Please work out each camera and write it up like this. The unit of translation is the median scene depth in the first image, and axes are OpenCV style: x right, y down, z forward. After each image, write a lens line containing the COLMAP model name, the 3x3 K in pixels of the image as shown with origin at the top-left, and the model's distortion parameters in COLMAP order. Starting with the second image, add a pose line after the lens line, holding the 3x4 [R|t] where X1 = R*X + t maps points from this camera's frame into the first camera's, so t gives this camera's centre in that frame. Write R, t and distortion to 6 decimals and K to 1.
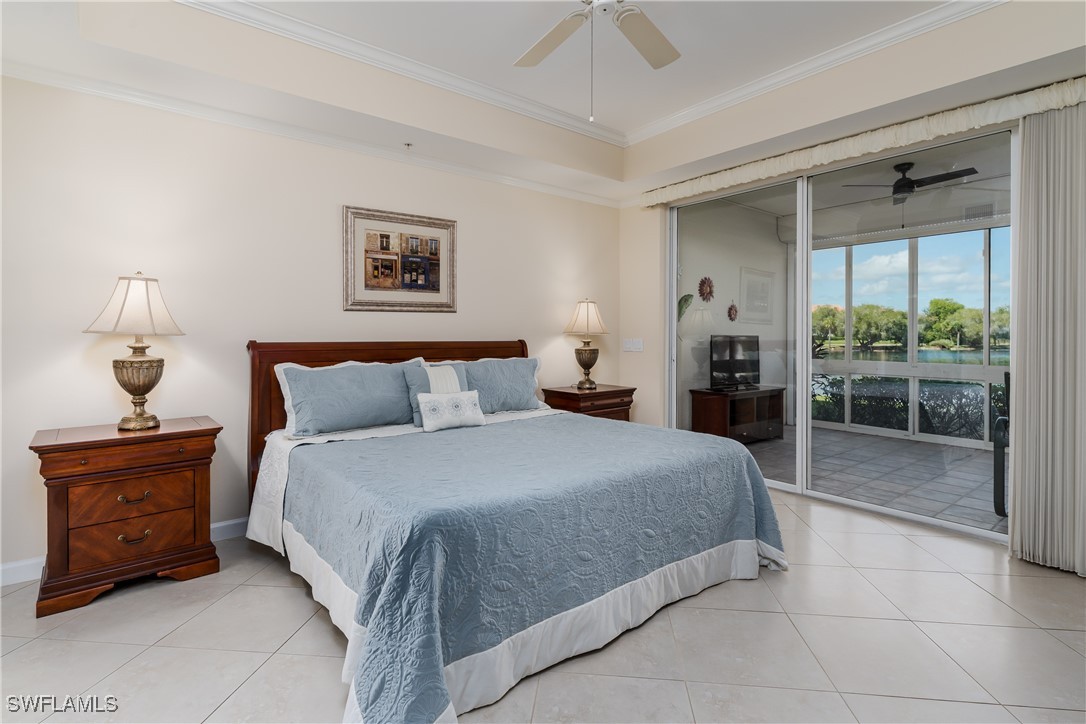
lens RADIAL K [[526.8, 0, 544.1], [0, 526.8, 336.1], [0, 0, 1]] dist [-0.000622, -0.003492]
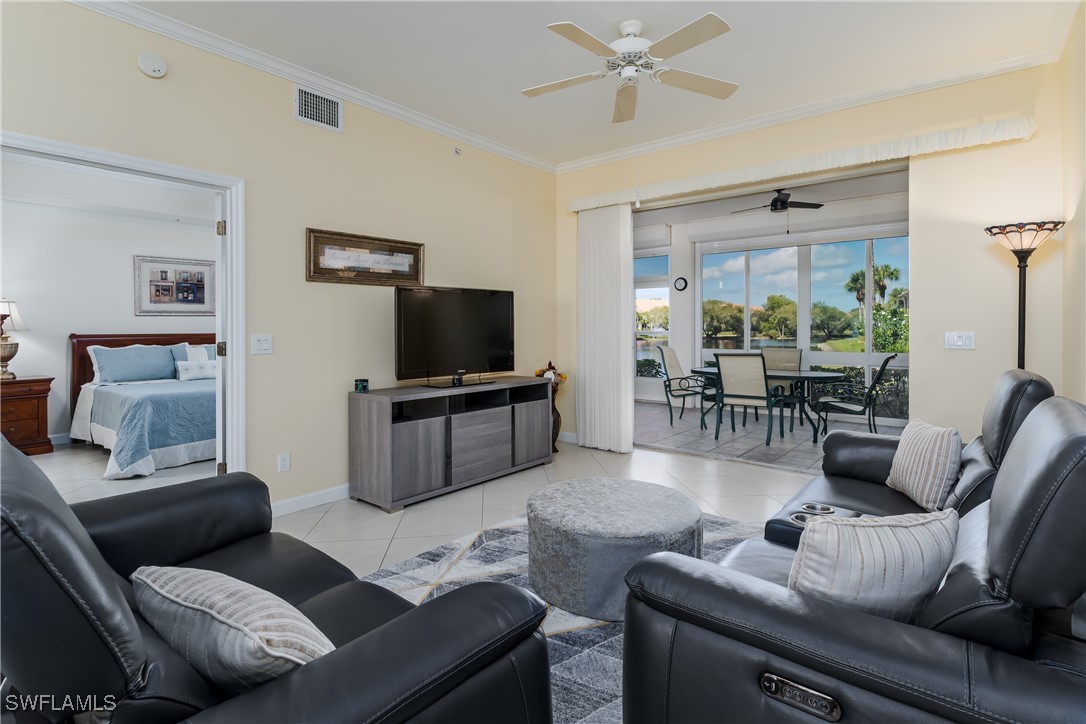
lens RADIAL K [[526.8, 0, 555.4], [0, 526.8, 330.9], [0, 0, 1]] dist [-0.000622, -0.003492]
pose [[0.974163, -0.007806, 0.225711, 0.537279], [0.007237, 0.999968, 0.003350, 0.004618], [-0.225730, -0.001630, 0.974189, -0.928826]]
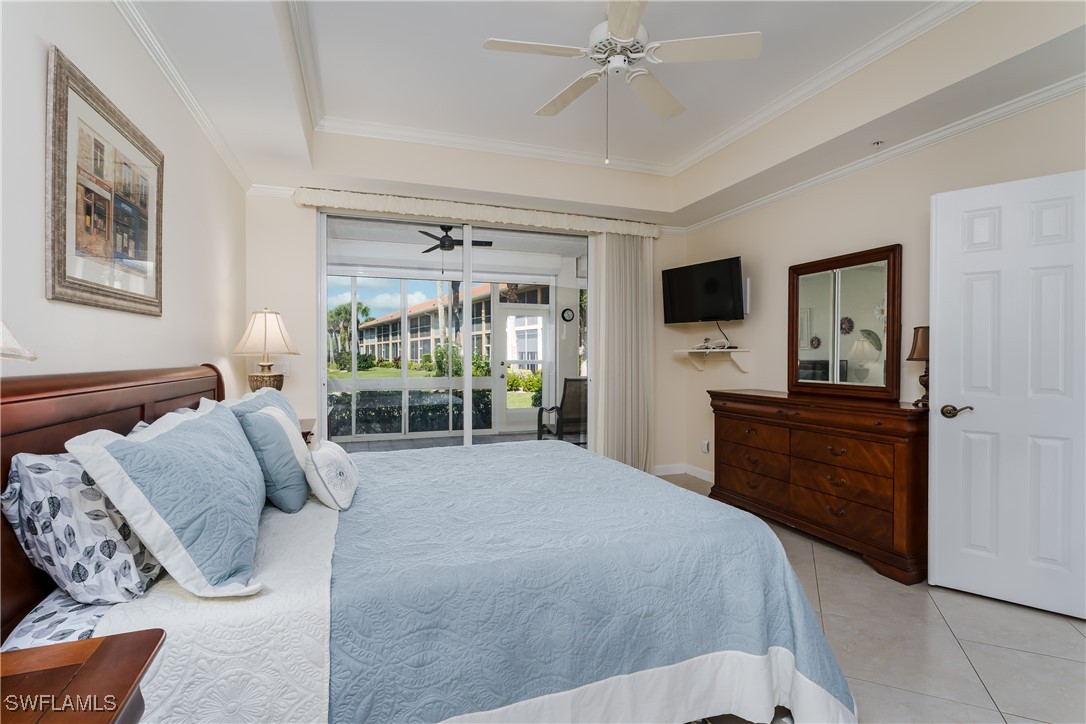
lens RADIAL K [[526.8, 0, 535.1], [0, 526.8, 363.8], [0, 0, 1]] dist [-0.000622, -0.003492]
pose [[0.329233, -0.012327, 0.944168, -0.609285], [-0.002571, 0.999899, 0.013951, -0.003444], [-0.944245, -0.007020, 0.329169, 0.470408]]
